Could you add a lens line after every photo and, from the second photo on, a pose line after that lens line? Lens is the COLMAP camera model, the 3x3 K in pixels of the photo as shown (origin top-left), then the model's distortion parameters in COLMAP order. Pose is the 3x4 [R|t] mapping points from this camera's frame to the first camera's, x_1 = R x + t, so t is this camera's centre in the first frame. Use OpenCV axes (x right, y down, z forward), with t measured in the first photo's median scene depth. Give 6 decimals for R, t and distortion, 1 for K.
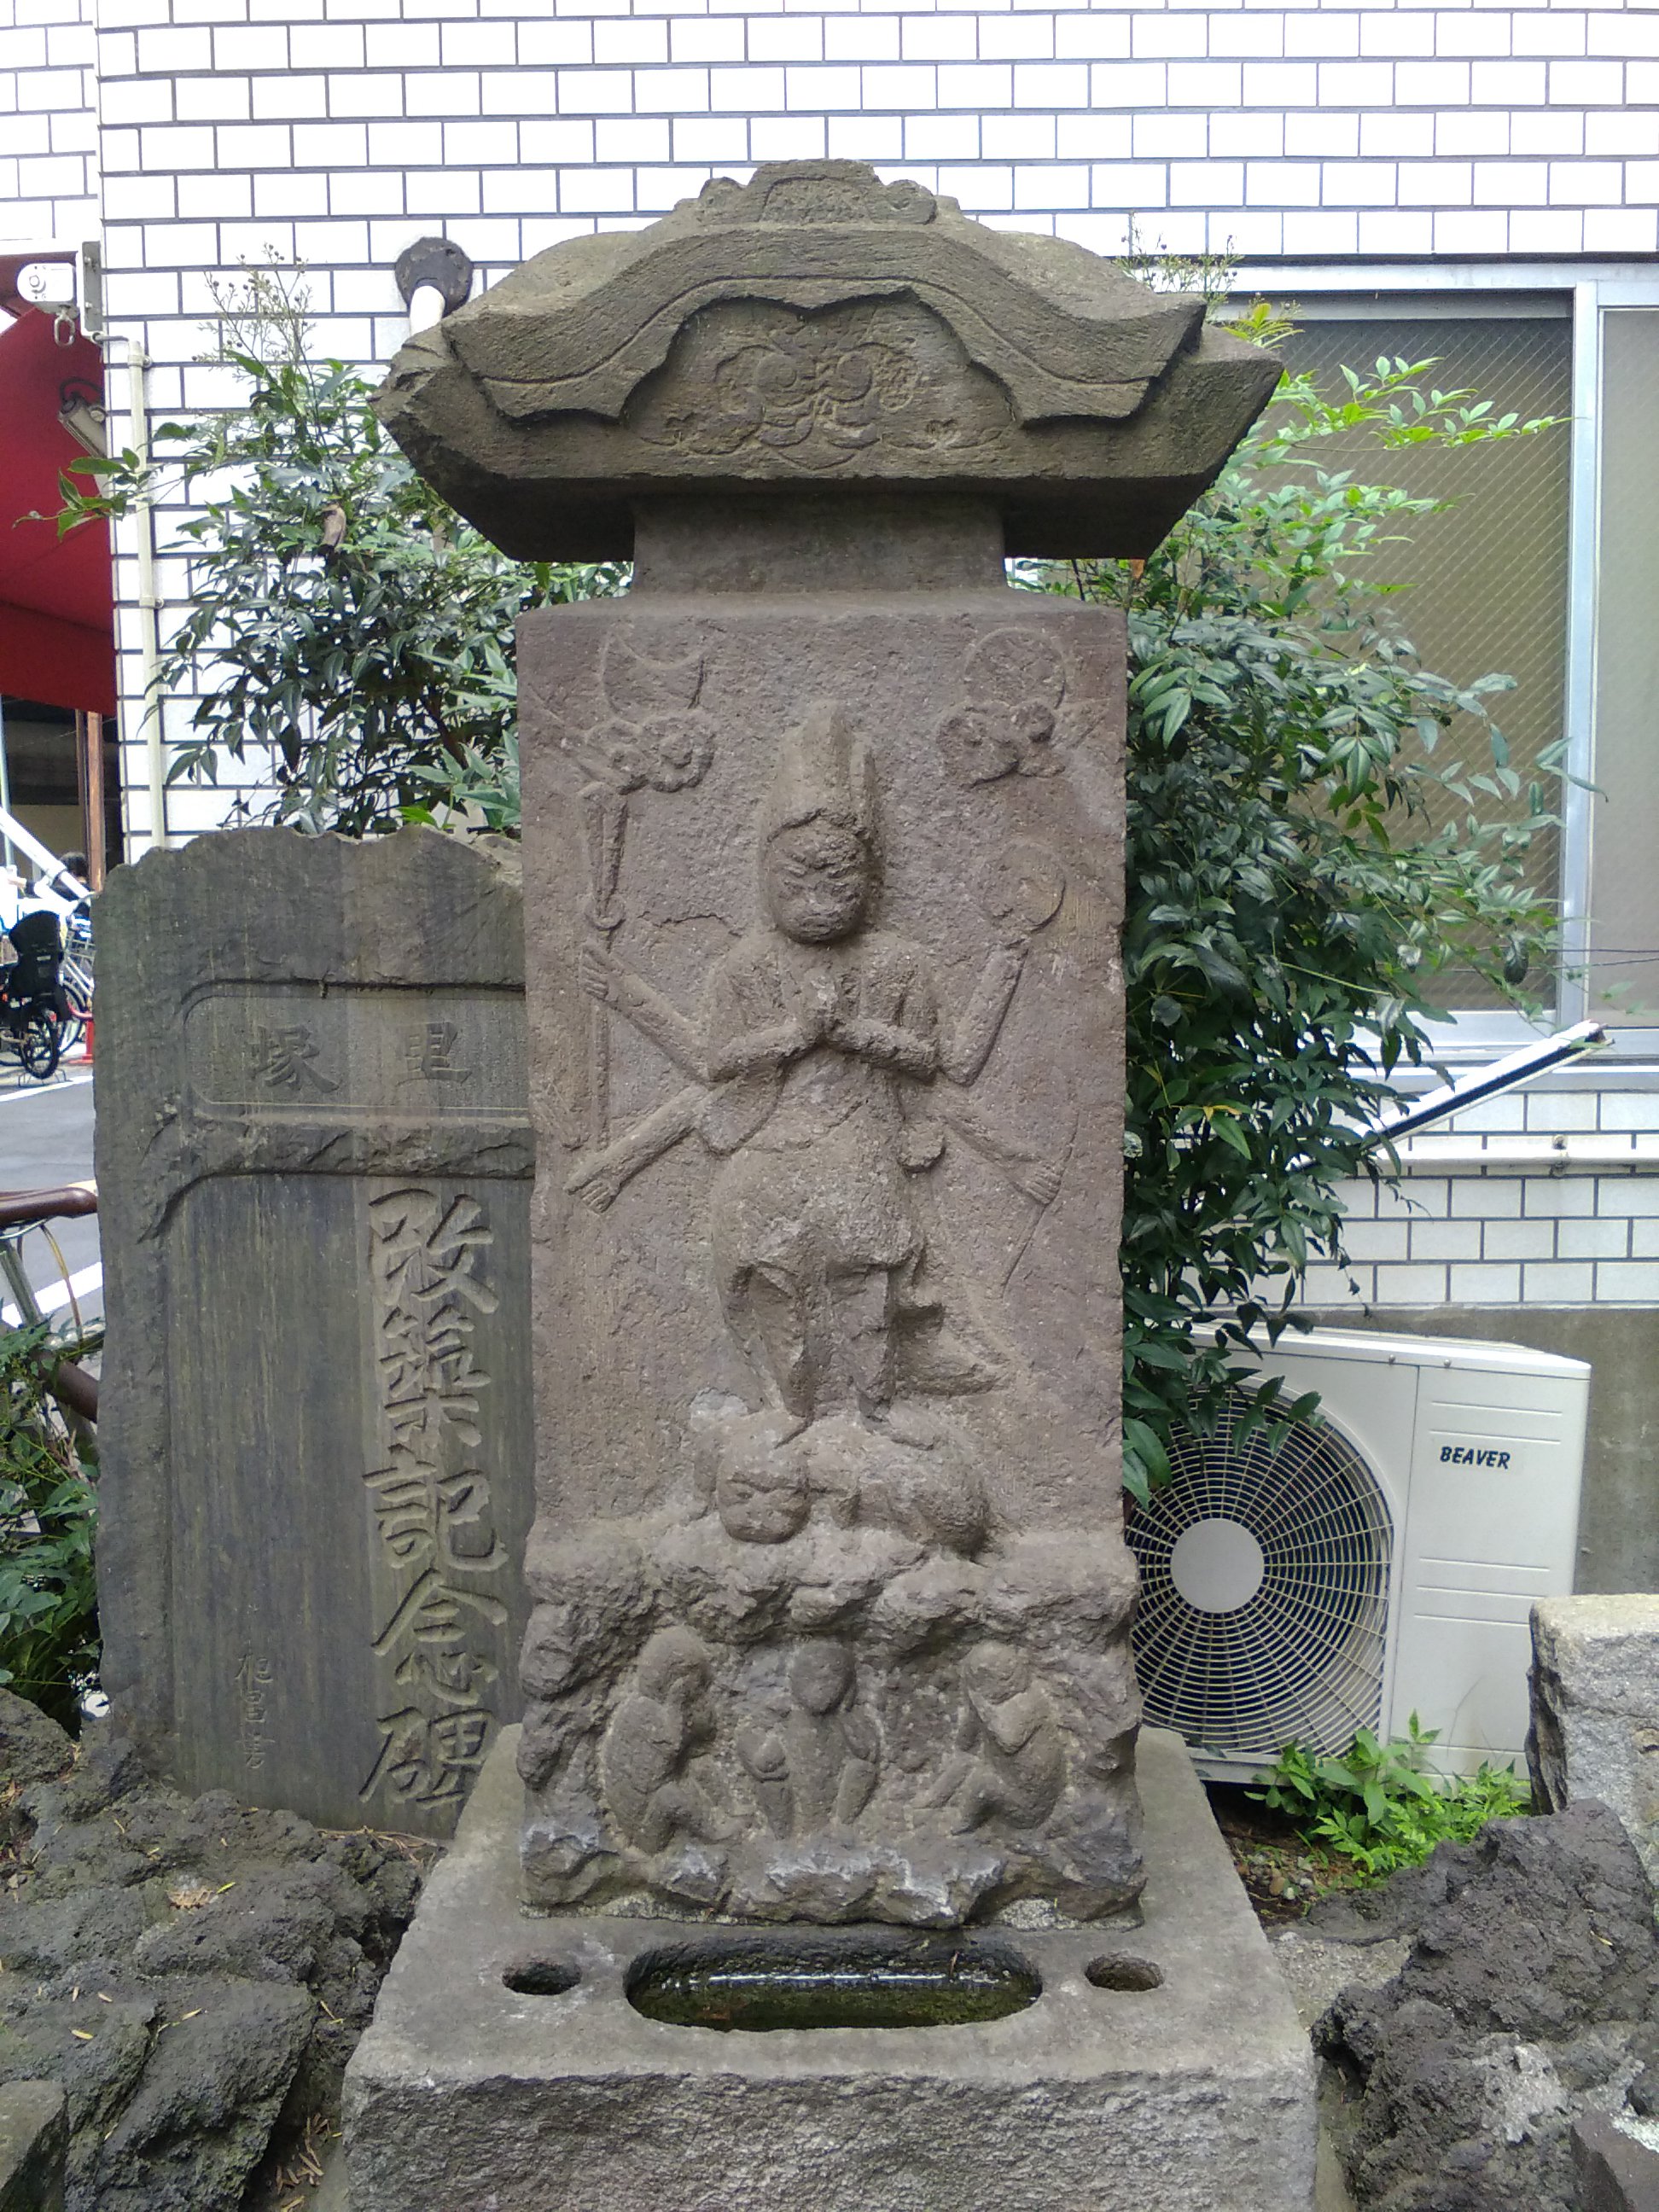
lens RADIAL K [[1962.3, 0, 829.5], [0, 1962.3, 1106.0], [0, 0, 1]] dist [0.052814, -0.168715]
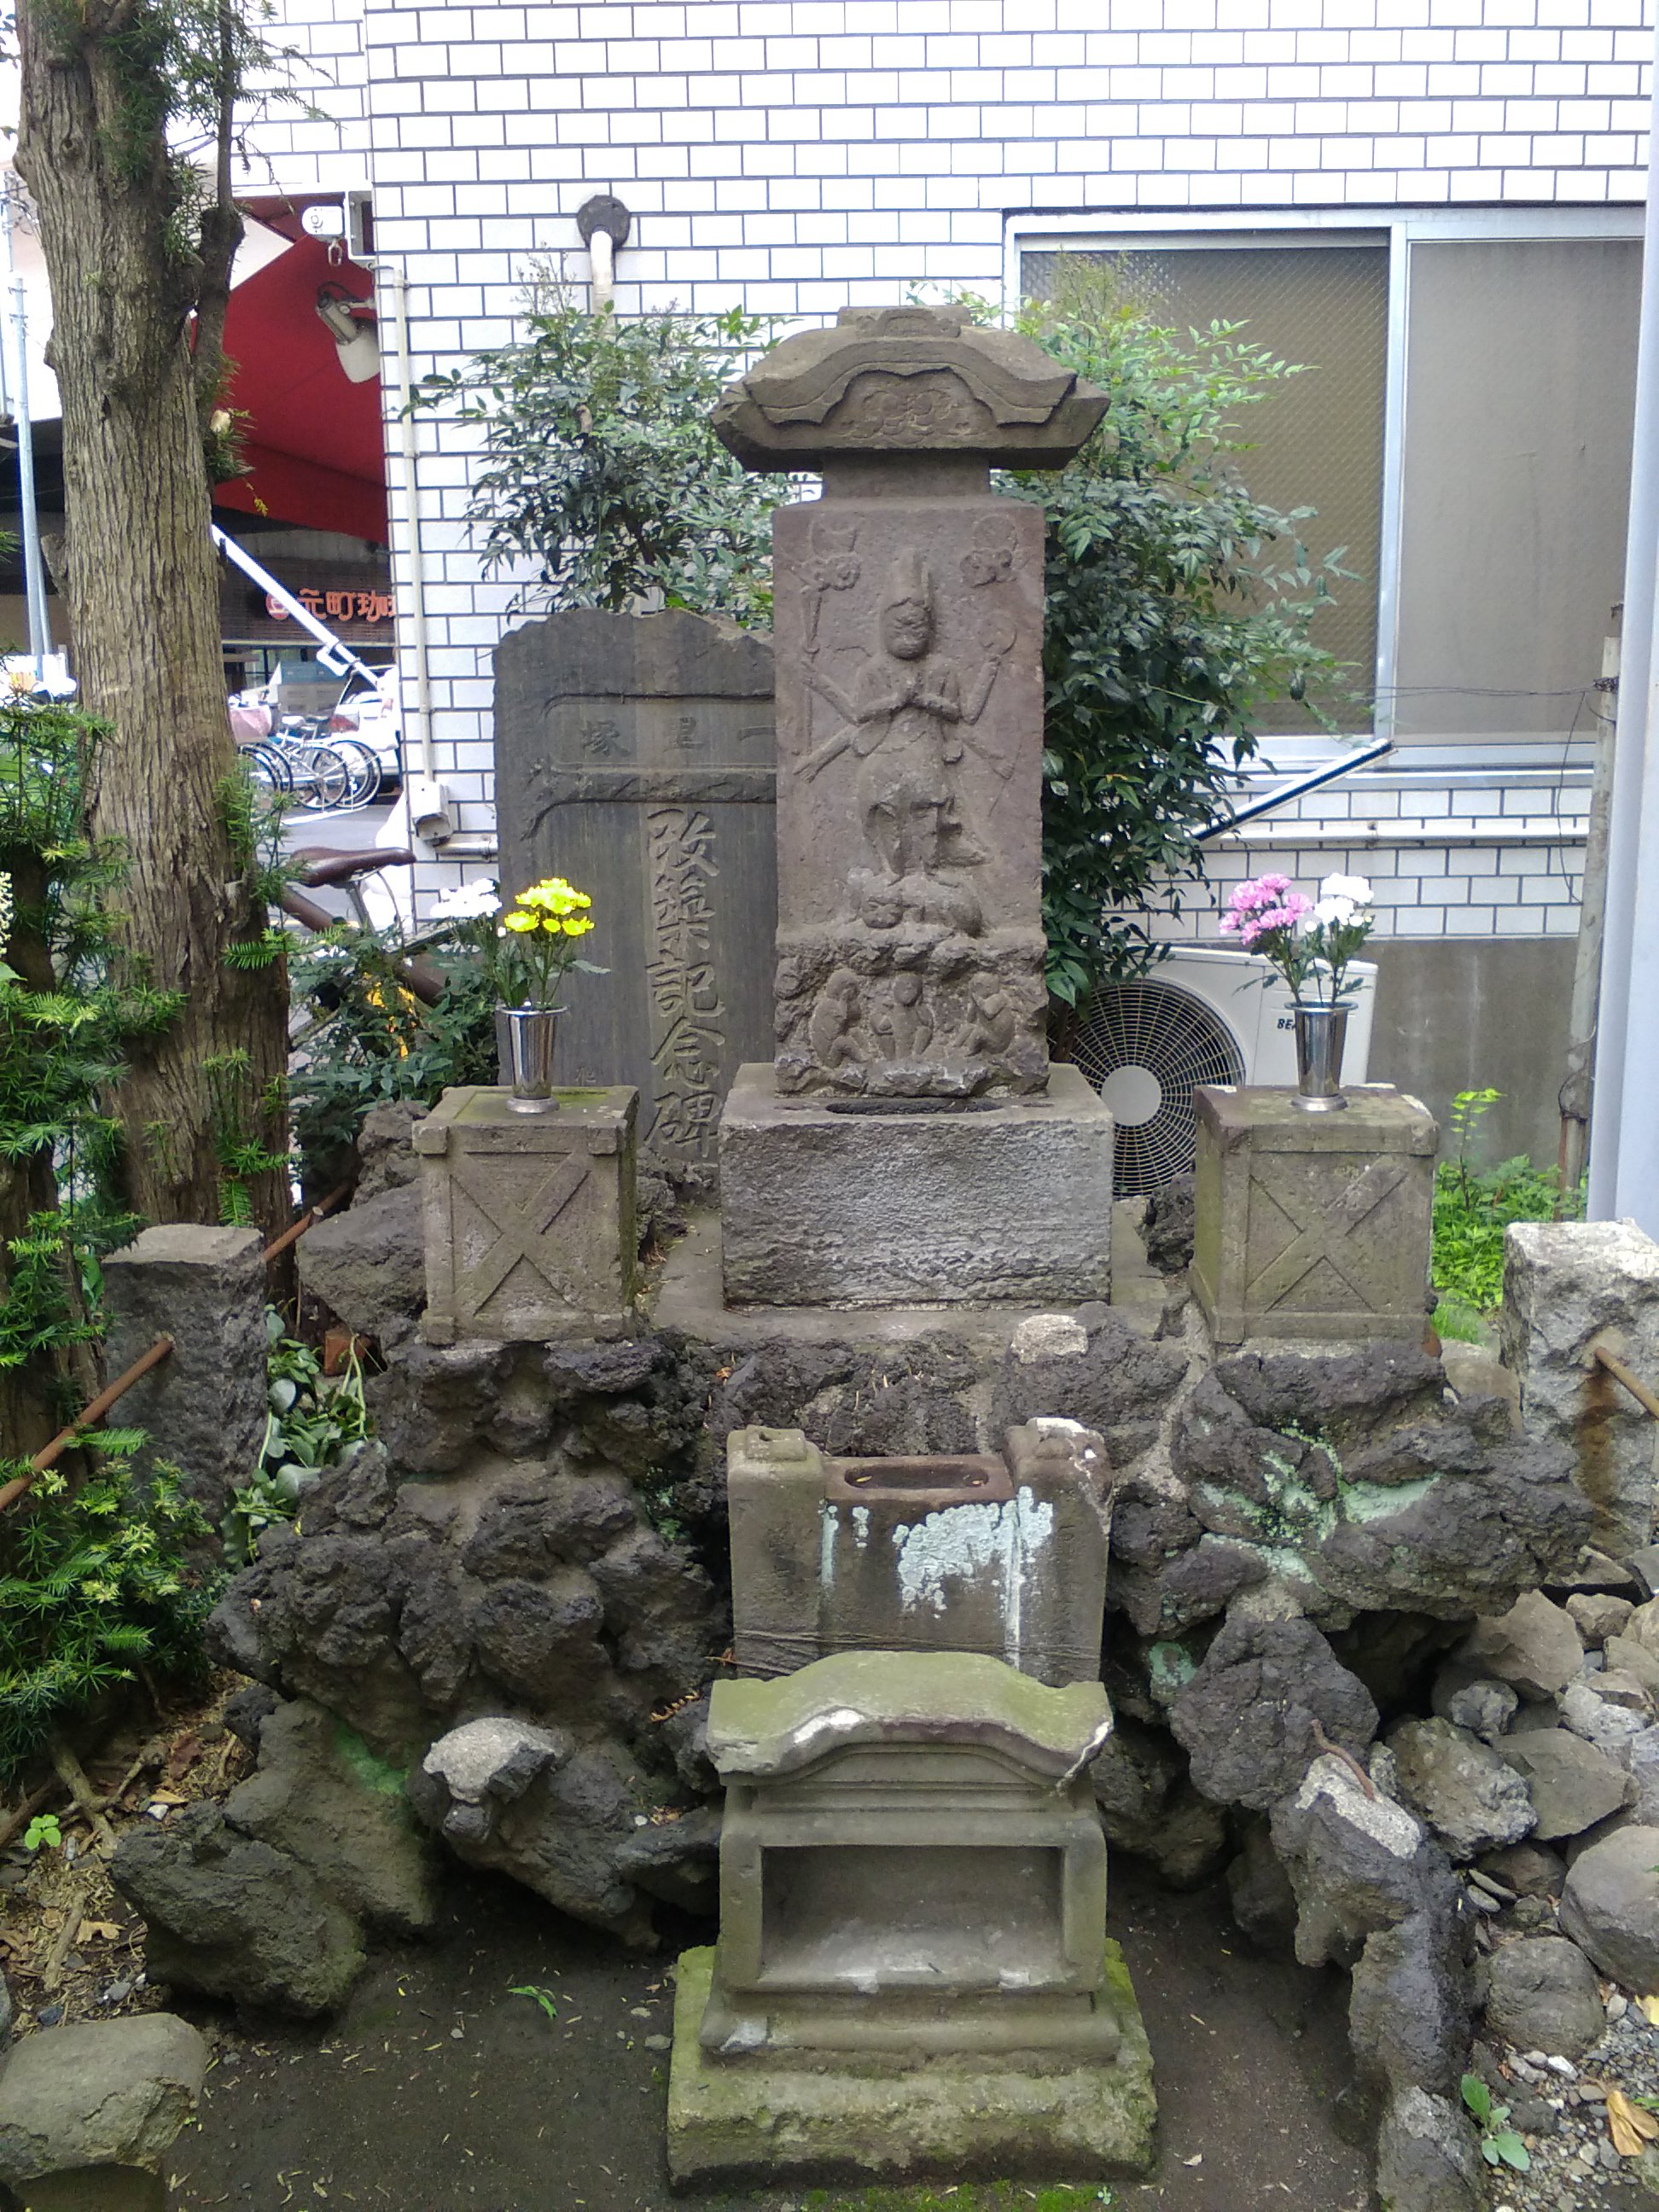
lens RADIAL K [[1962.3, 0, 829.5], [0, 1962.3, 1106.0], [0, 0, 1]] dist [0.052814, -0.168715]
pose [[0.999985, -0.005406, 0.000251, -0.065109], [0.005351, 0.994563, 0.104001, 0.127951], [-0.000812, -0.103998, 0.994577, -0.862923]]
